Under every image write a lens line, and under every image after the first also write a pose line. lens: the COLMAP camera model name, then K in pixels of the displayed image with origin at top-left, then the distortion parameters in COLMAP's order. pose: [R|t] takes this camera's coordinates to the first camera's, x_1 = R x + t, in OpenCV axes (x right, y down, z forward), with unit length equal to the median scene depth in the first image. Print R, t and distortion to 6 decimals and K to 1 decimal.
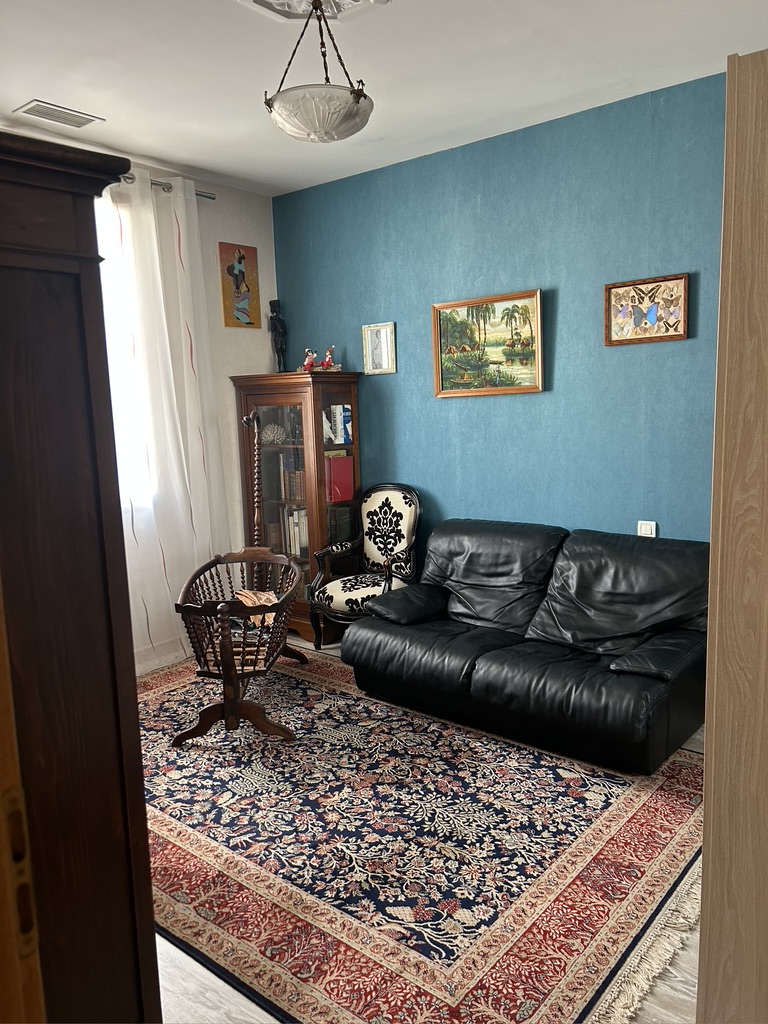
lens RADIAL K [[766.1, 0, 375.3], [0, 766.1, 510.4], [0, 0, 1]] dist [0.059578, -0.066897]
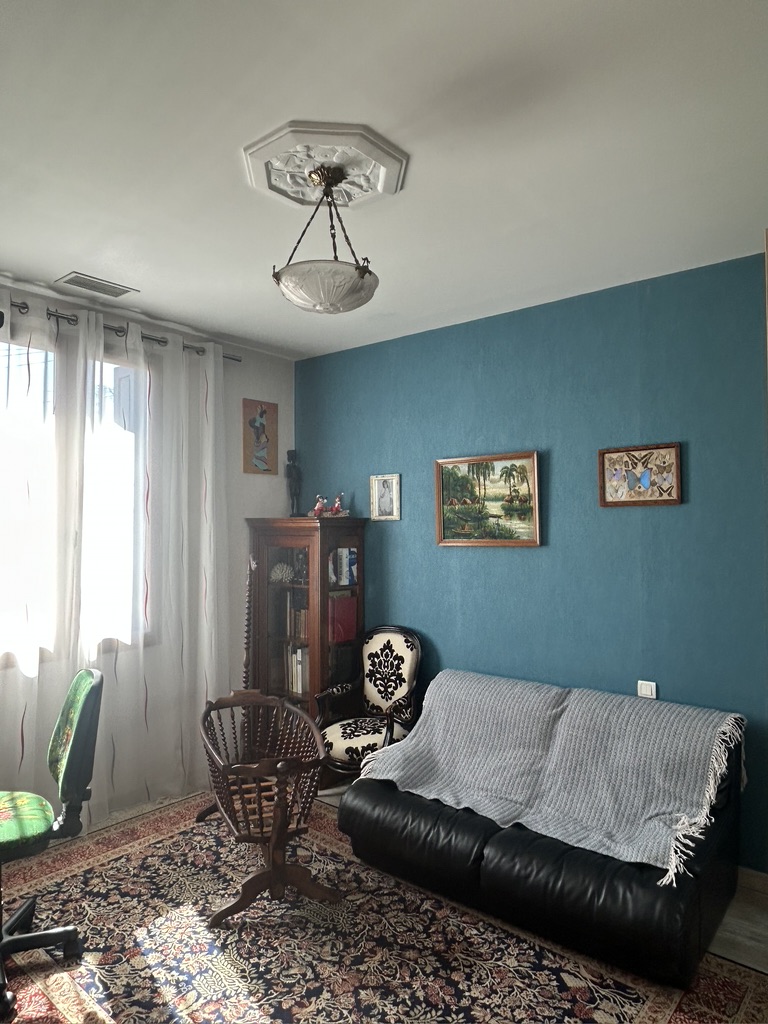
lens RADIAL K [[663.1, 0, 390.9], [0, 663.1, 512.1], [0, 0, 1]] dist [0.005680, -0.008409]
pose [[0.999571, 0.029241, -0.001806, 0.017447], [-0.029141, 0.986014, -0.164095, -0.047221], [-0.003018, 0.164077, 0.986443, 0.114643]]
